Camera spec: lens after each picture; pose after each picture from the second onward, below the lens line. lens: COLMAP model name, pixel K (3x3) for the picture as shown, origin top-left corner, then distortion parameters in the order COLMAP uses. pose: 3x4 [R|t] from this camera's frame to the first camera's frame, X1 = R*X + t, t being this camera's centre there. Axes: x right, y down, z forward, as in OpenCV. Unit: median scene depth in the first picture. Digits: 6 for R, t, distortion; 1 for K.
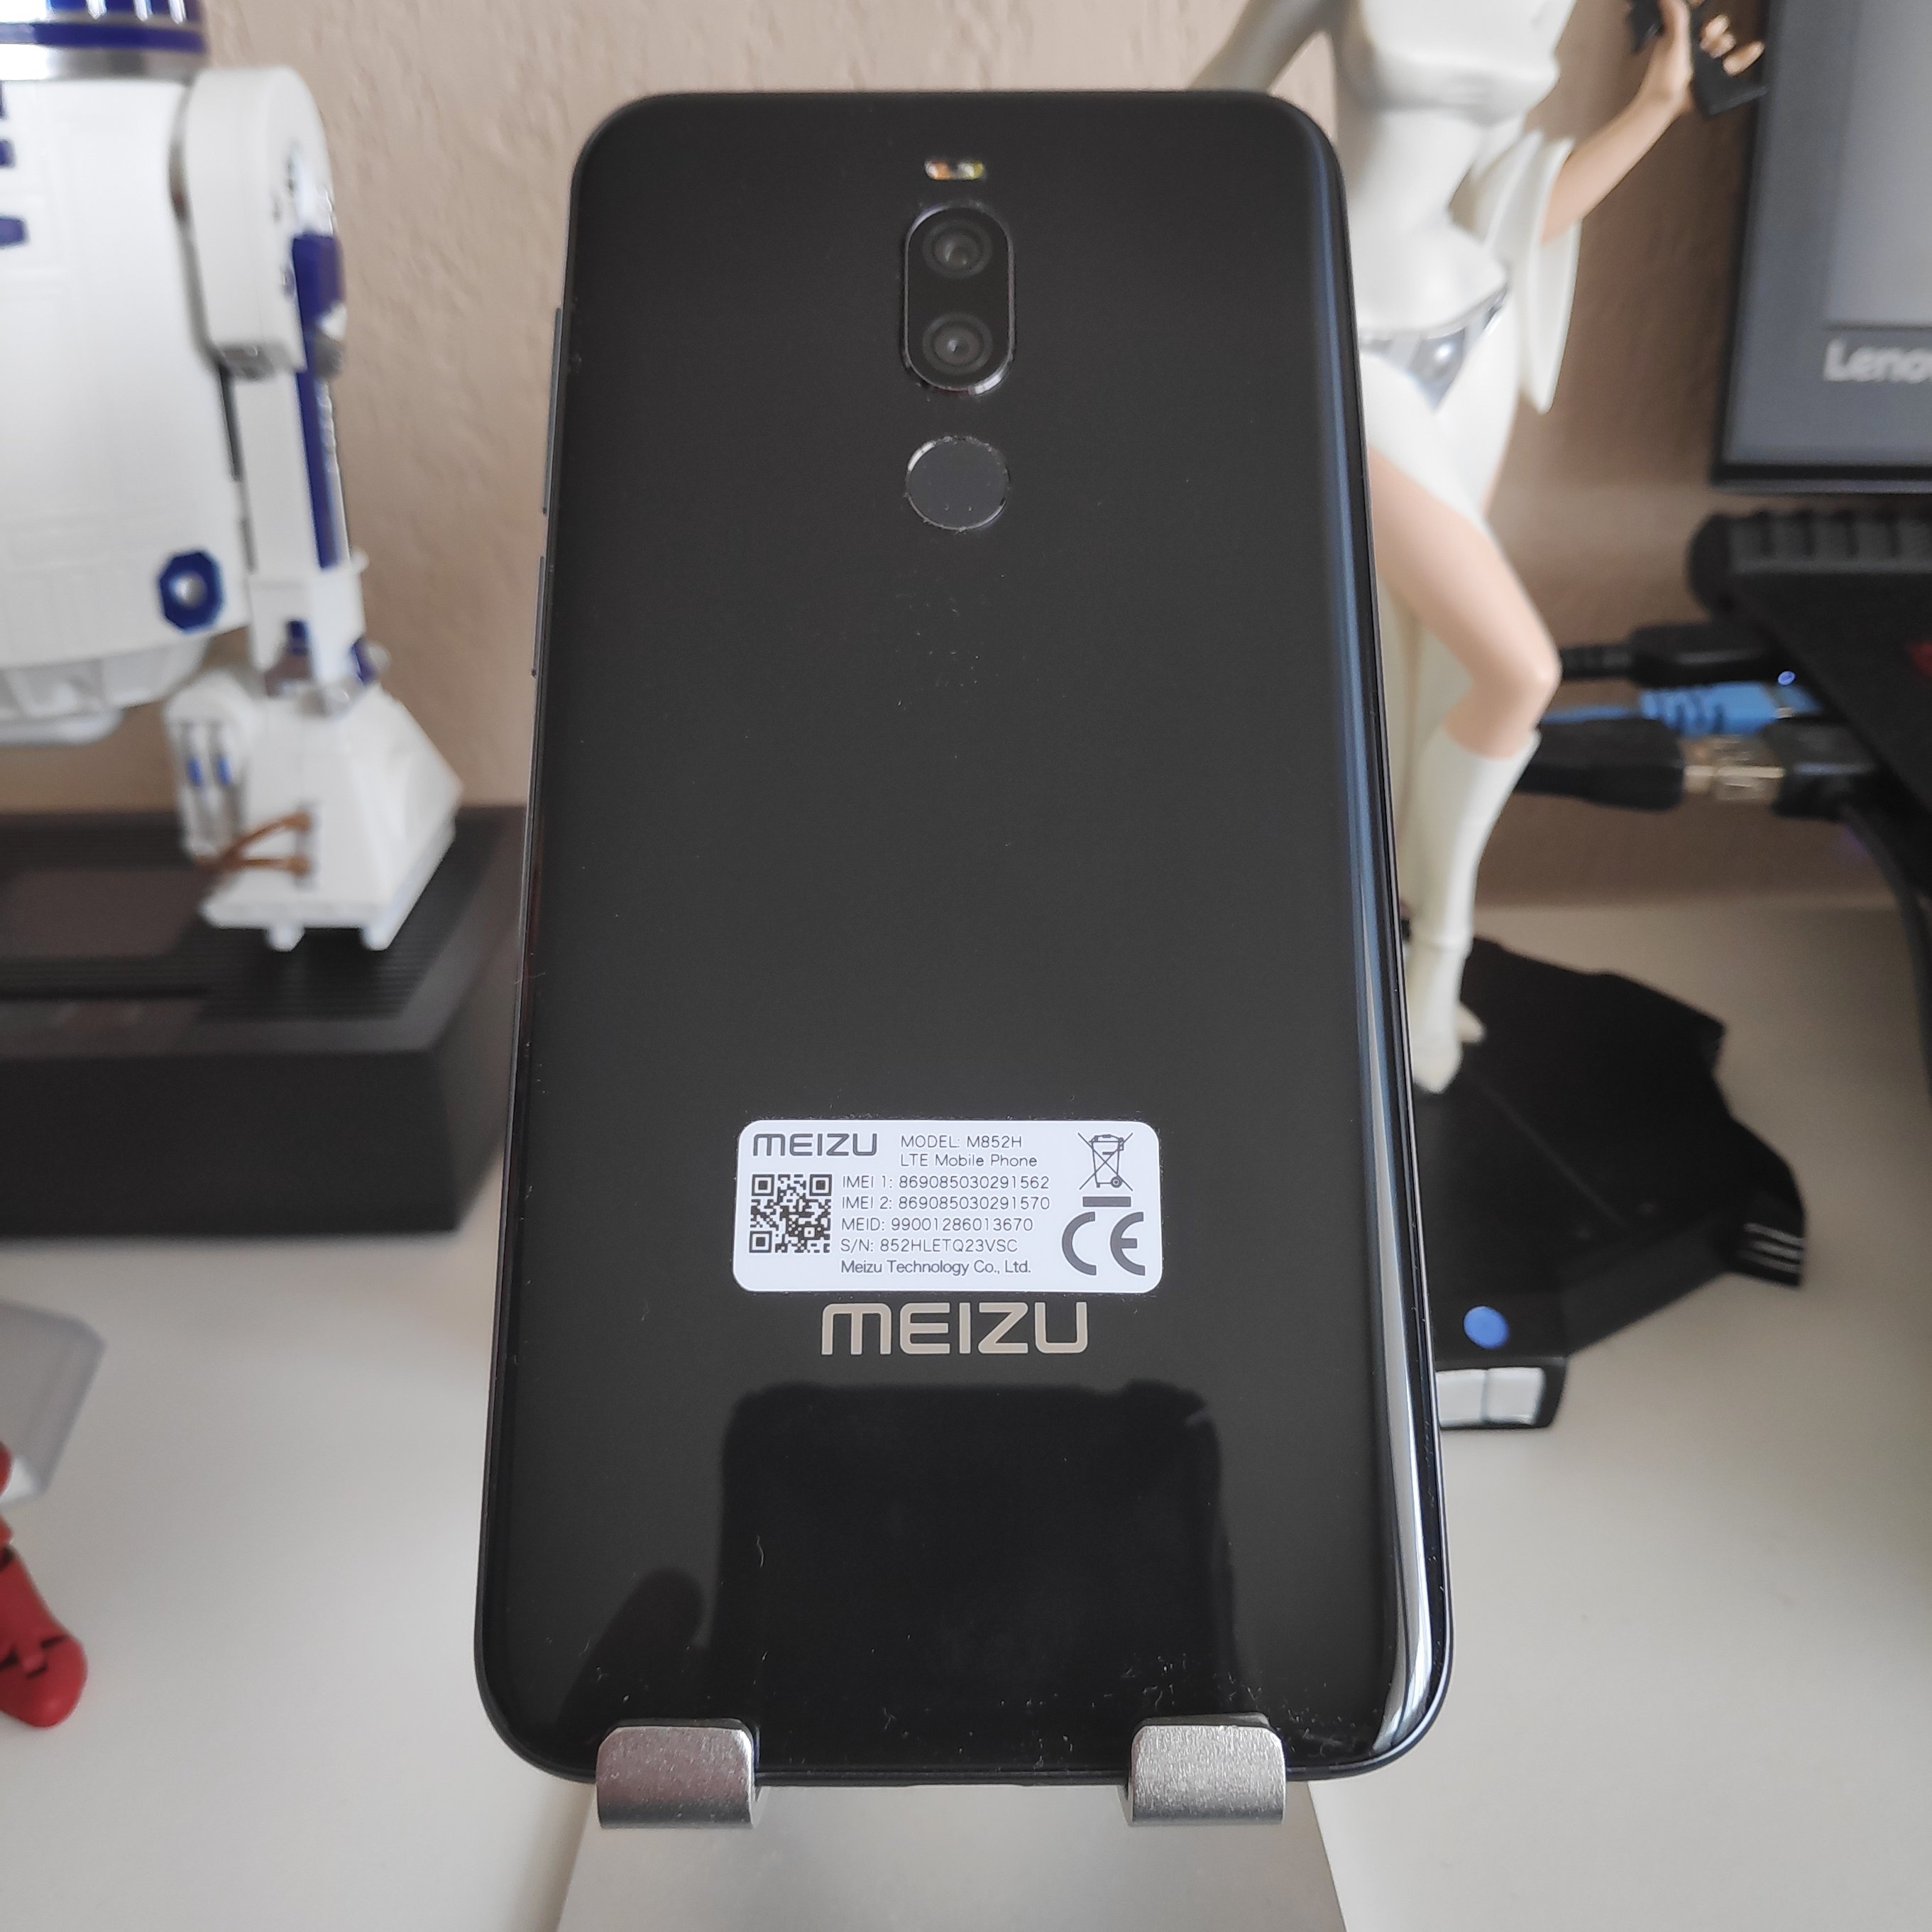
lens RADIAL K [[2272.1, 0, 967.2], [0, 2272.1, 963.9], [0, 0, 1]] dist [0.081088, -0.118376]
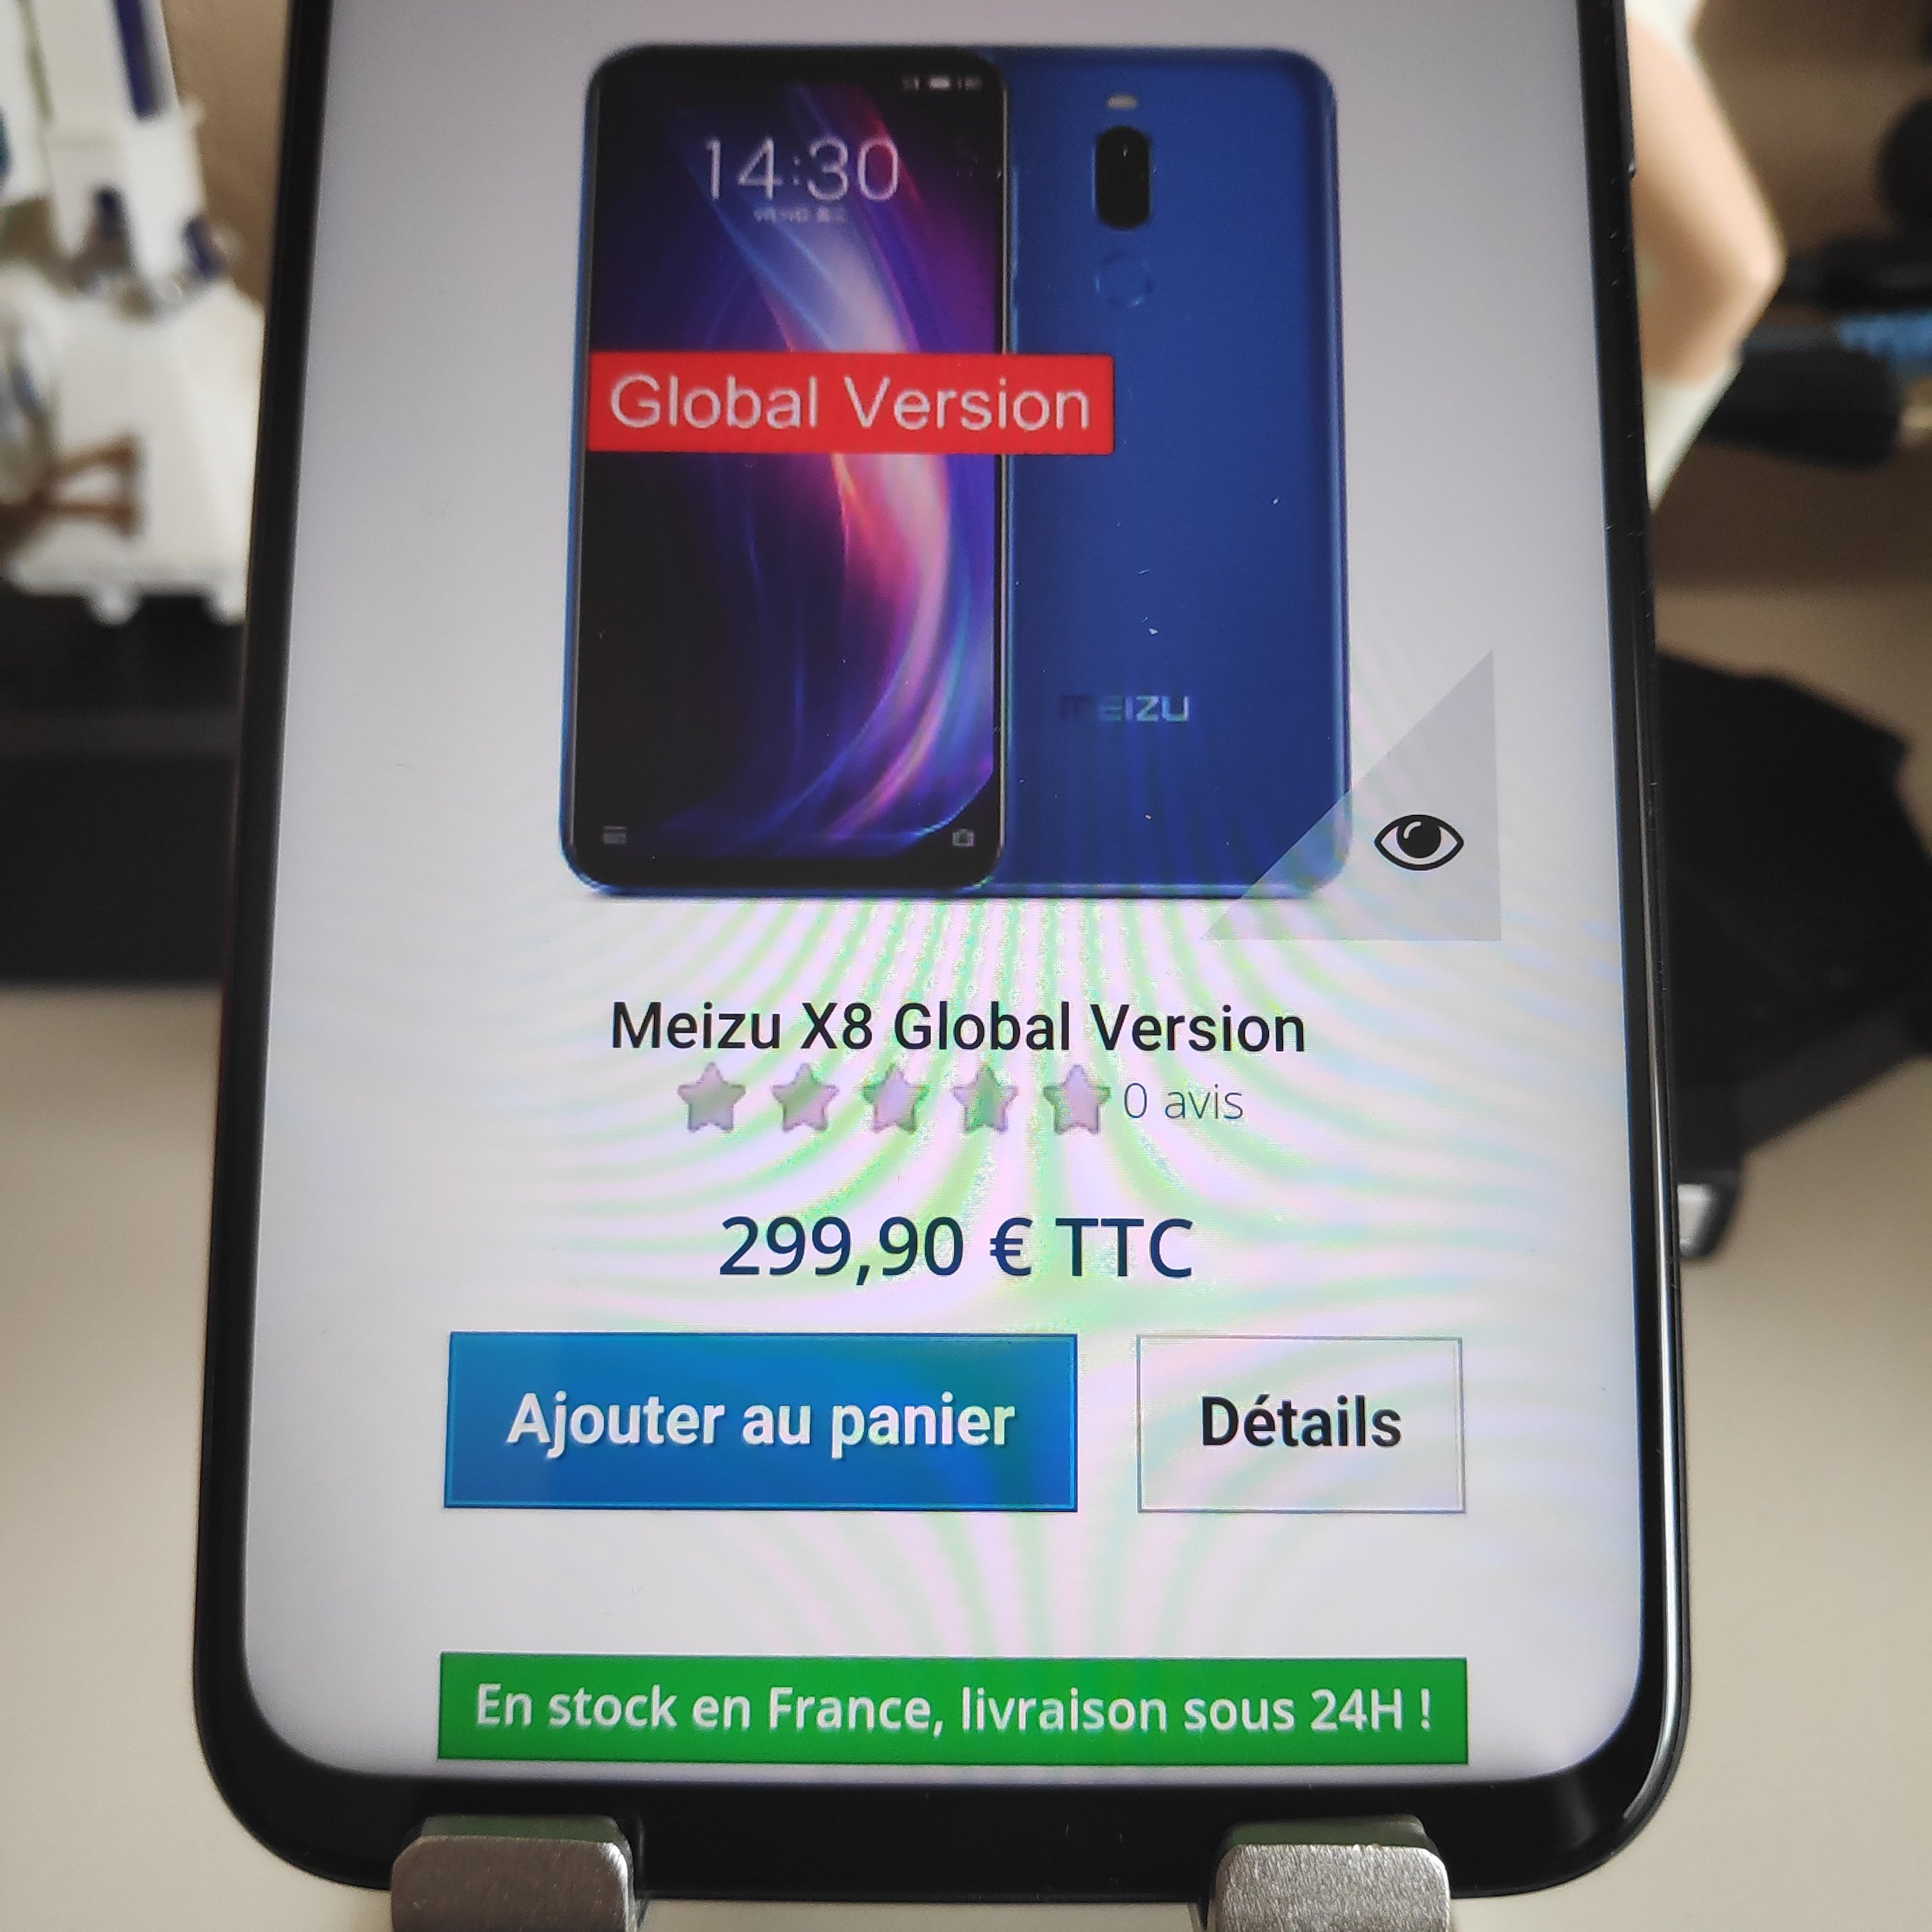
lens RADIAL K [[2272.1, 0, 967.2], [0, 2272.1, 963.9], [0, 0, 1]] dist [0.081088, -0.118376]
pose [[0.999861, 0.015695, 0.005703, -0.003115], [-0.016314, 0.990982, 0.132995, 0.000966], [-0.003564, -0.133069, 0.991100, 0.193426]]
